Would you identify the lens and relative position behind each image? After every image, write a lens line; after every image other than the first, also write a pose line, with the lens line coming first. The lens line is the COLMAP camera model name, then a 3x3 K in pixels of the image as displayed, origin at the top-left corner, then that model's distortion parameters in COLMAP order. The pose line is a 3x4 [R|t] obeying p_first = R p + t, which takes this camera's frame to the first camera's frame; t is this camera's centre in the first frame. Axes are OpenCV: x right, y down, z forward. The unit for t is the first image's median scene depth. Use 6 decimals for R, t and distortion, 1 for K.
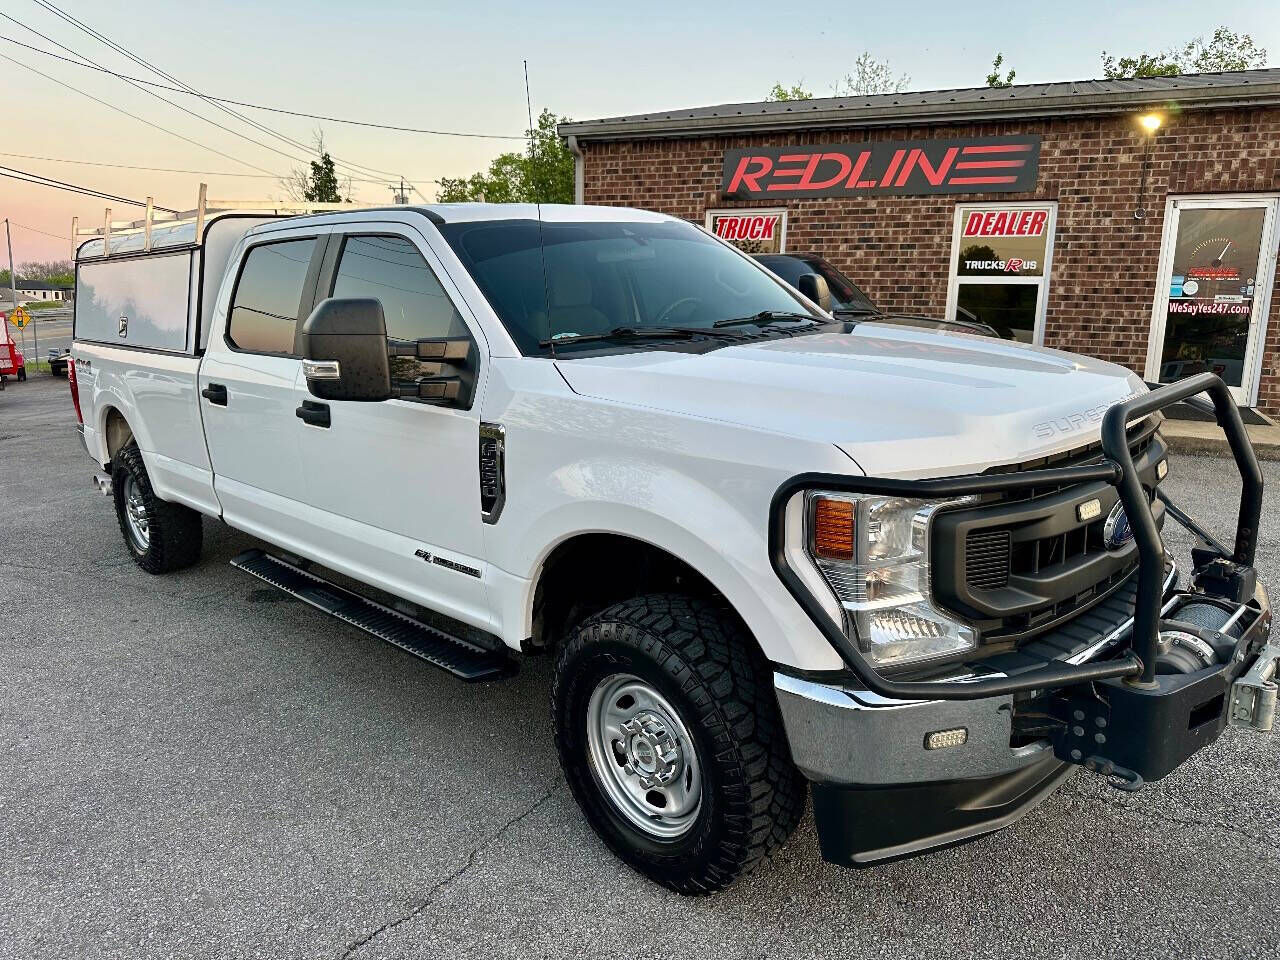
lens RADIAL K [[945.4, 0, 635.6], [0, 945.4, 475.0], [0, 0, 1]] dist [0.004829, -0.006374]
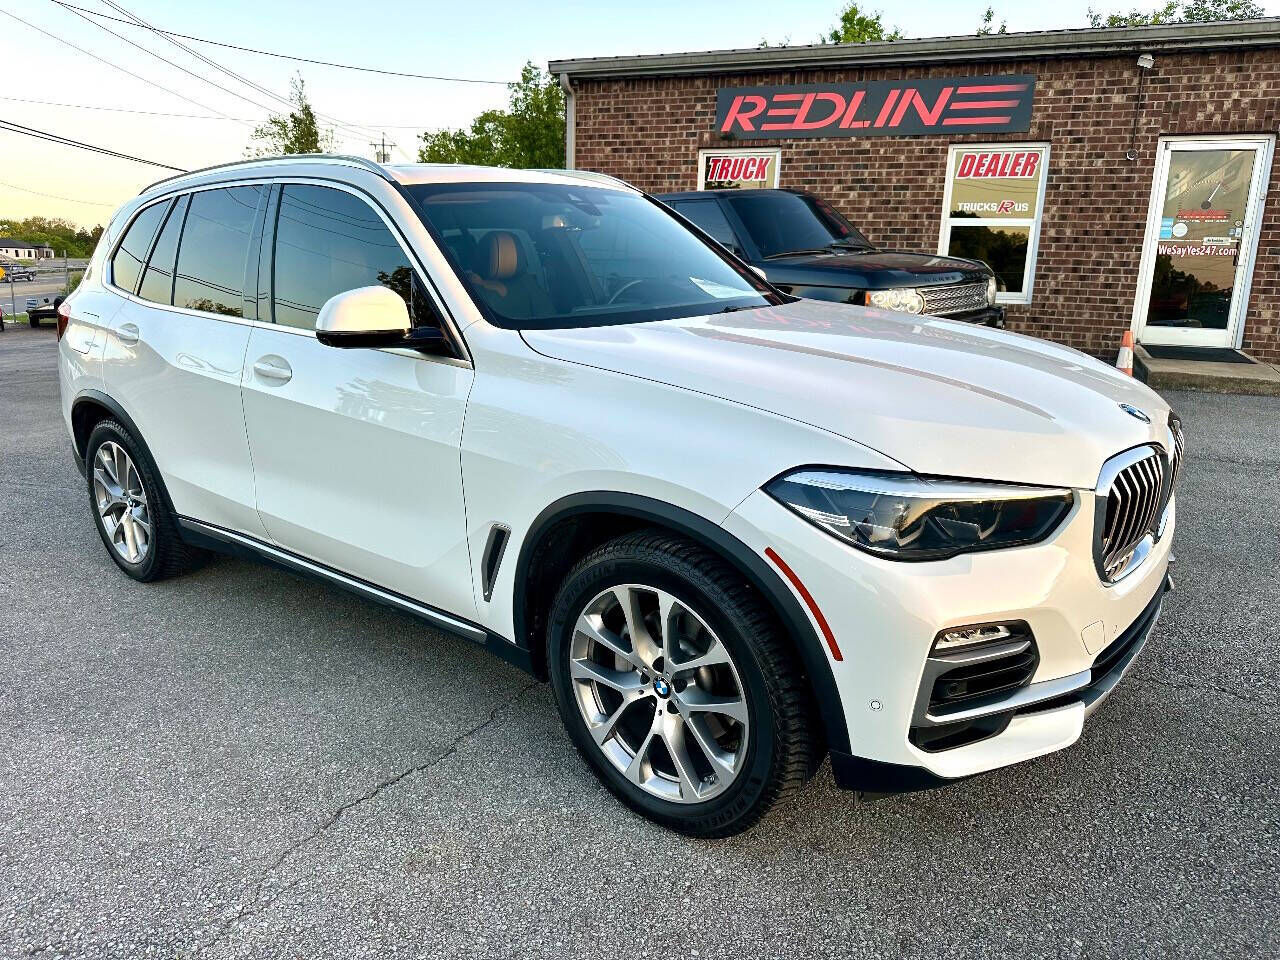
lens RADIAL K [[948.6, 0, 633.8], [0, 948.6, 486.7], [0, 0, 1]] dist [-0.002992, 0.001703]
pose [[0.999796, 0.003184, 0.019959, -0.013350], [-0.003920, 0.999309, 0.036963, 0.038419], [-0.019828, -0.037033, 0.999117, -0.006451]]
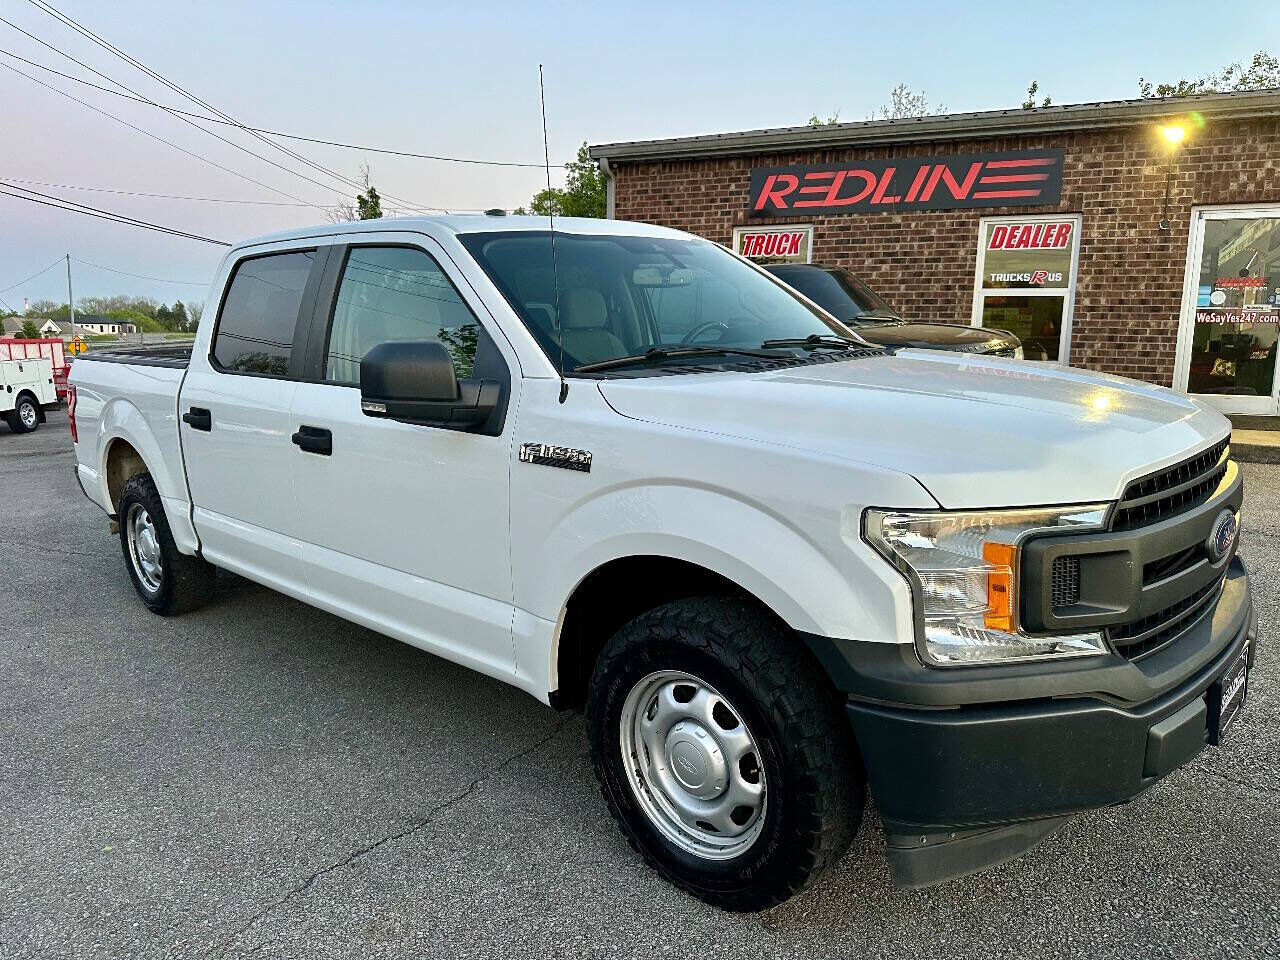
lens RADIAL K [[950.4, 0, 640.0], [0, 950.4, 480.0], [0, 0, 1]] dist [0.008842, -0.012605]
pose [[0.999124, 0.003157, -0.041731, 0.018369], [-0.004731, 0.999279, -0.037675, 0.033598], [0.041582, 0.037840, 0.998418, -0.020335]]
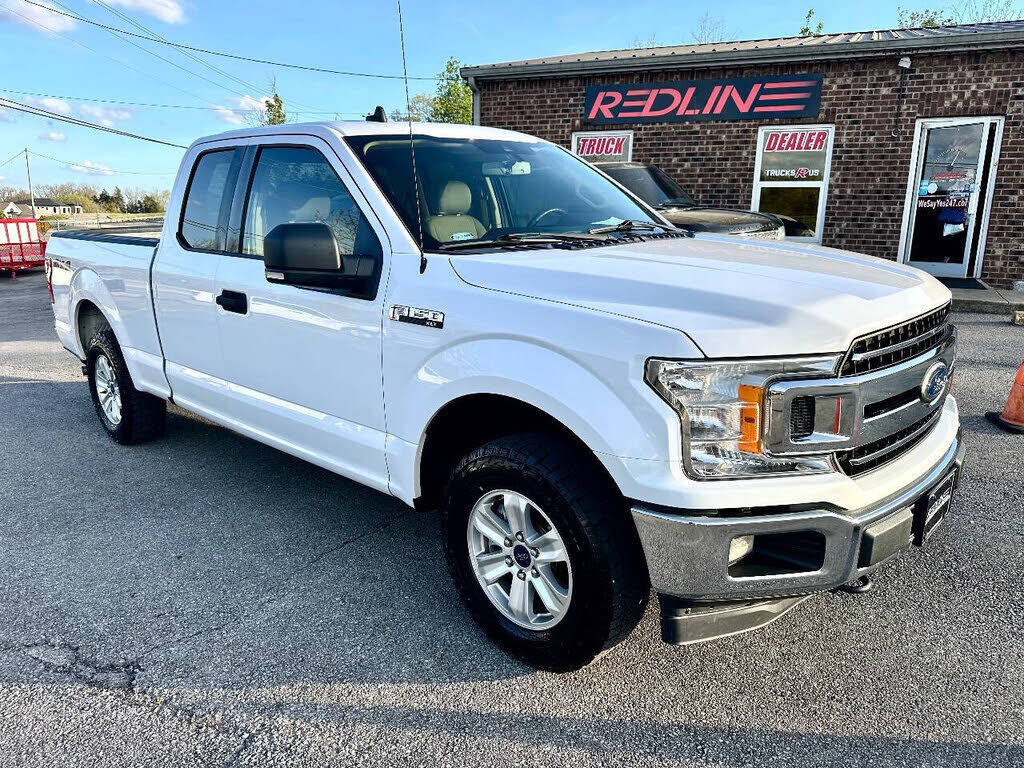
lens RADIAL K [[780.9, 0, 509.8], [0, 780.9, 396.7], [0, 0, 1]] dist [-0.001873, -0.000331]
pose [[0.999827, 0.001372, -0.018530, 0.008434], [-0.000629, 0.999198, 0.040038, 0.049637], [0.018570, -0.040019, 0.999026, -0.119406]]
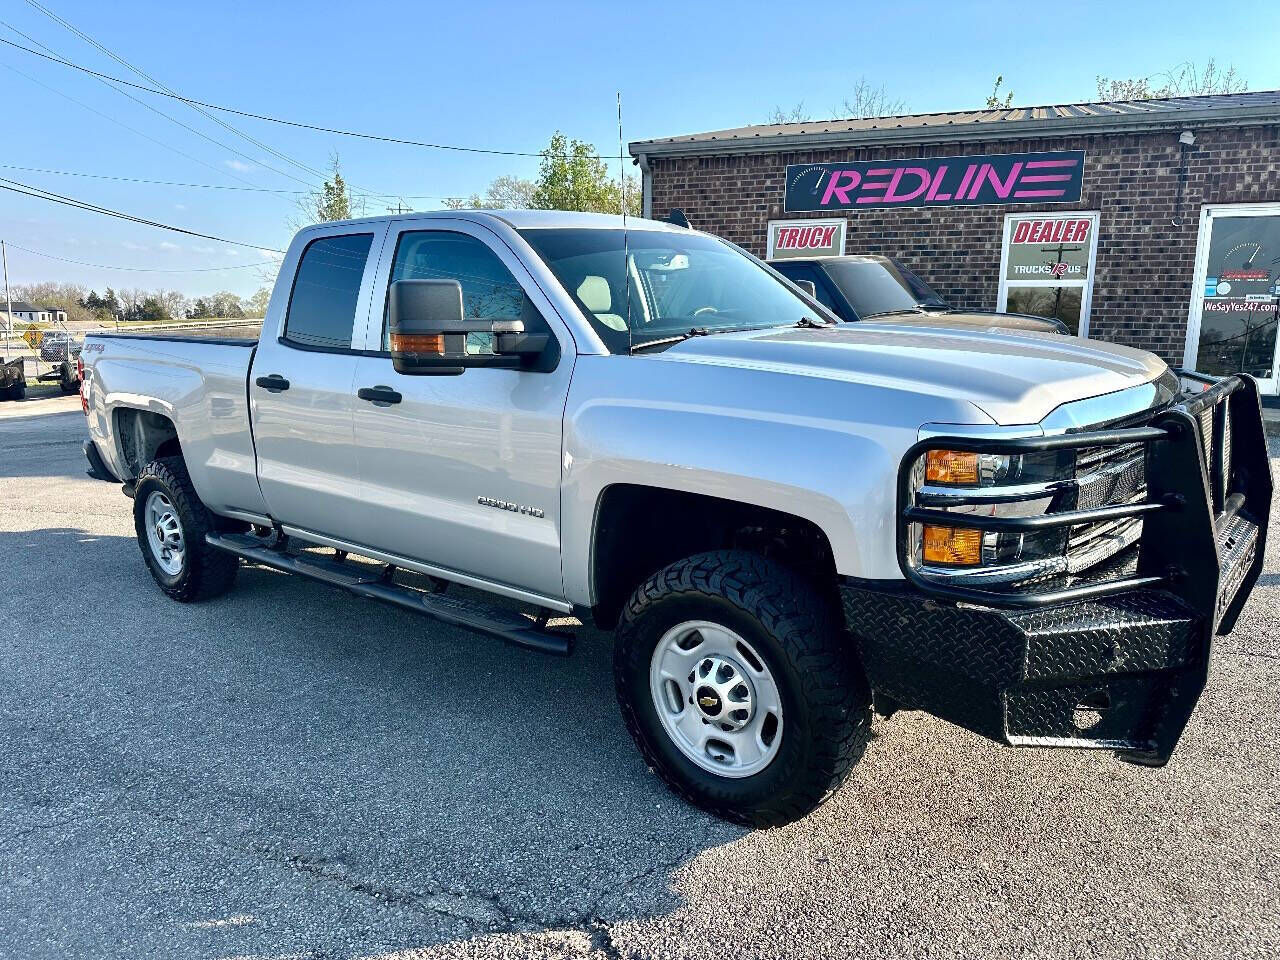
lens RADIAL K [[972.7, 0, 580.1], [0, 972.7, 481.5], [0, 0, 1]] dist [0.002069, -0.005565]
pose [[0.999890, -0.007588, 0.012759, -0.167437], [0.007916, 0.999634, -0.025857, 0.046749], [-0.012558, 0.025955, 0.999584, -0.106094]]
